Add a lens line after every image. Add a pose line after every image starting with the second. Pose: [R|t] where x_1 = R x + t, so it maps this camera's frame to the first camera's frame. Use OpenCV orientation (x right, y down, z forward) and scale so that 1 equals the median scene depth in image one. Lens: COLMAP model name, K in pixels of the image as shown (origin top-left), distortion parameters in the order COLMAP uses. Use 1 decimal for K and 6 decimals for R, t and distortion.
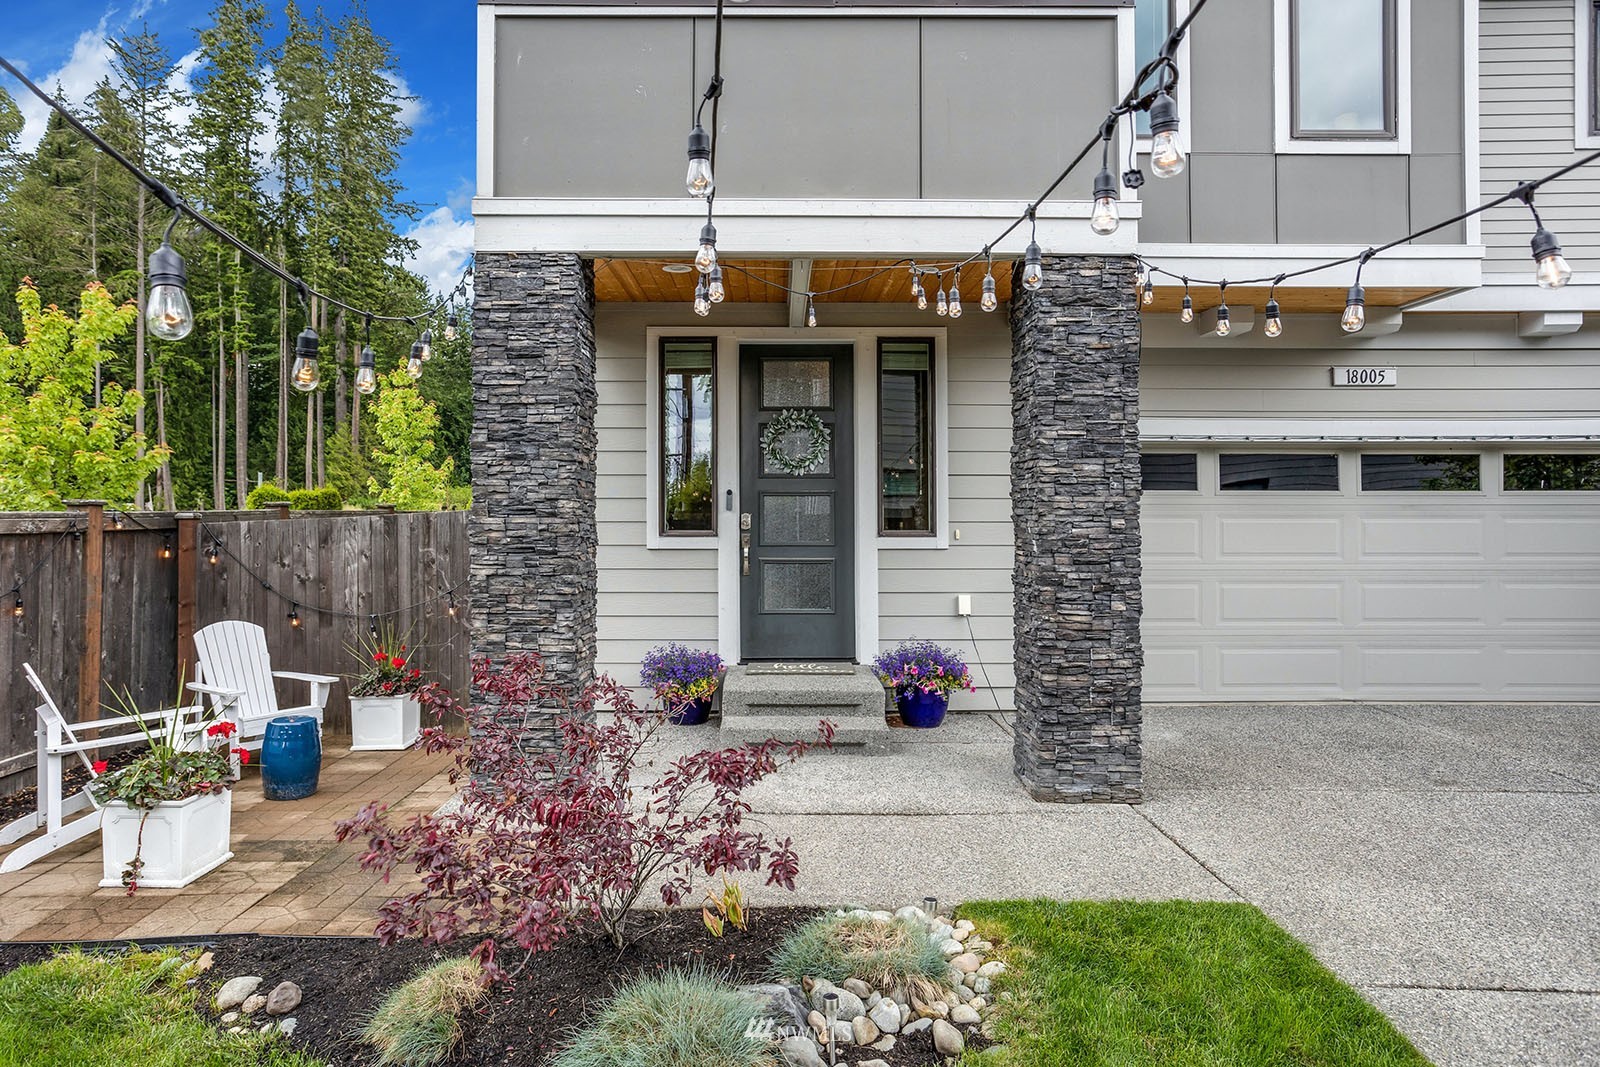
lens RADIAL K [[961.4, 0, 801.7], [0, 961.4, 530.8], [0, 0, 1]] dist [-0.034026, 0.026656]
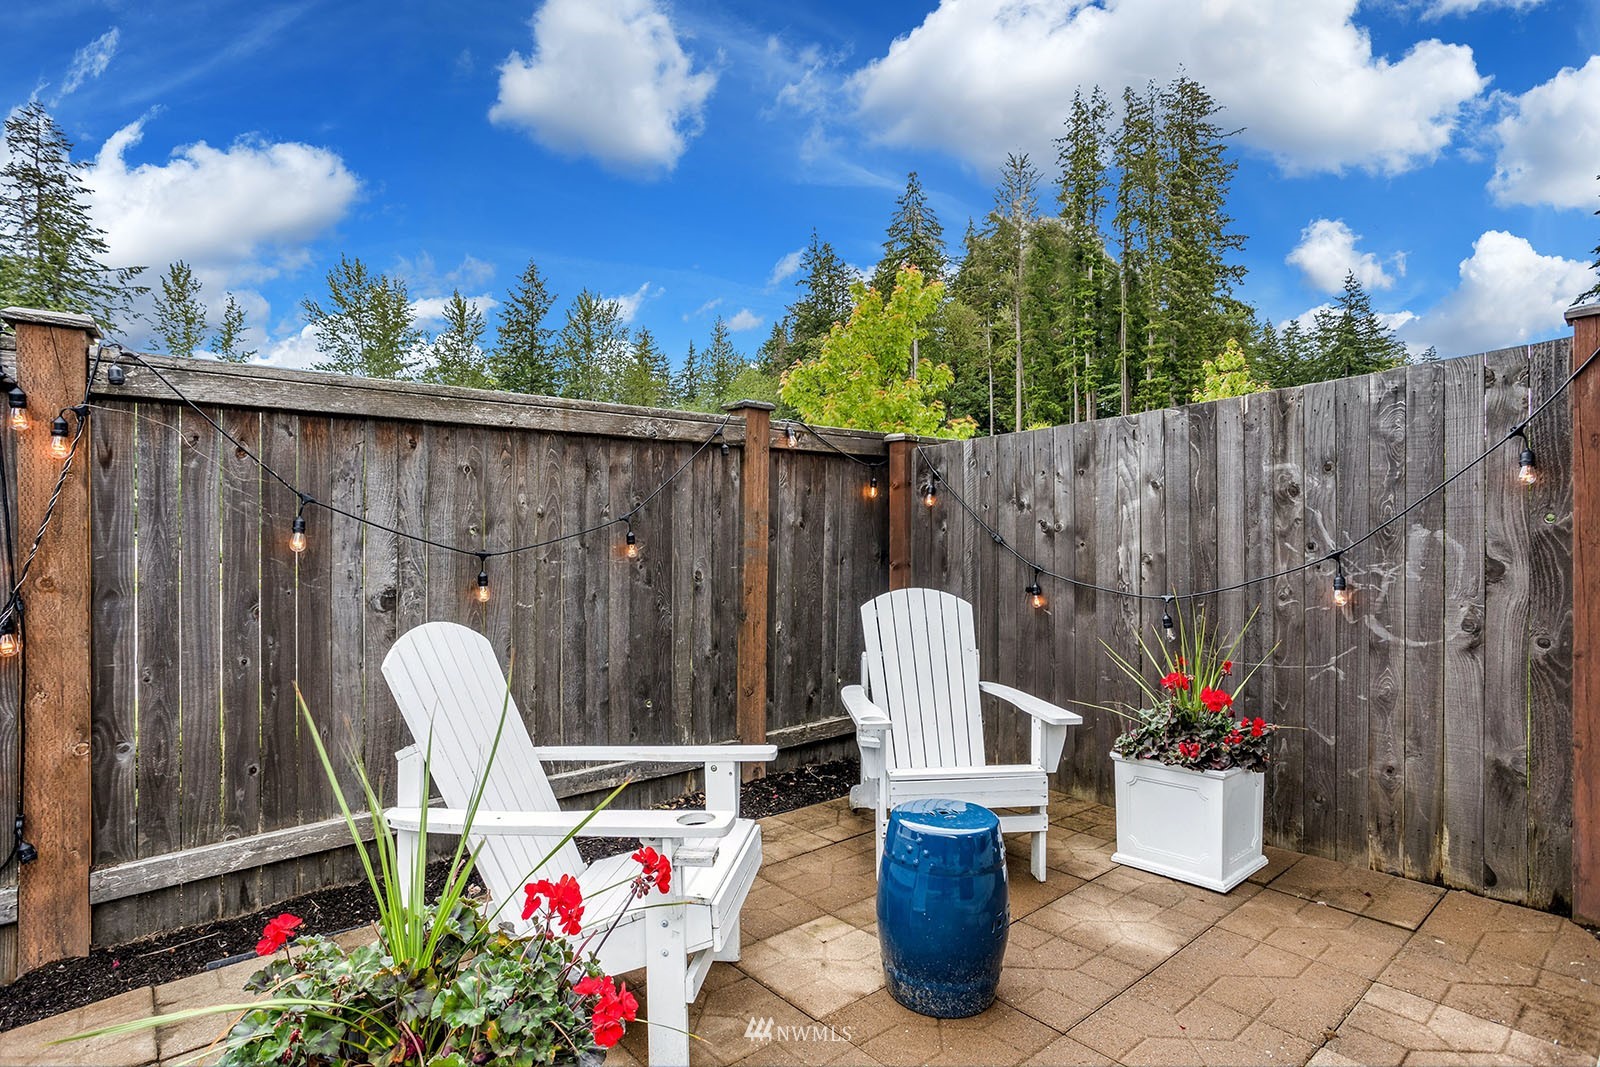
lens RADIAL K [[785.6, 0, 791.5], [0, 785.6, 540.8], [0, 0, 1]] dist [-0.029908, 0.013559]
pose [[0.614195, -0.000775, -0.789154, -0.239952], [-0.006776, 0.999957, -0.006256, 0.062552], [0.789125, 0.009190, 0.614163, 0.580729]]
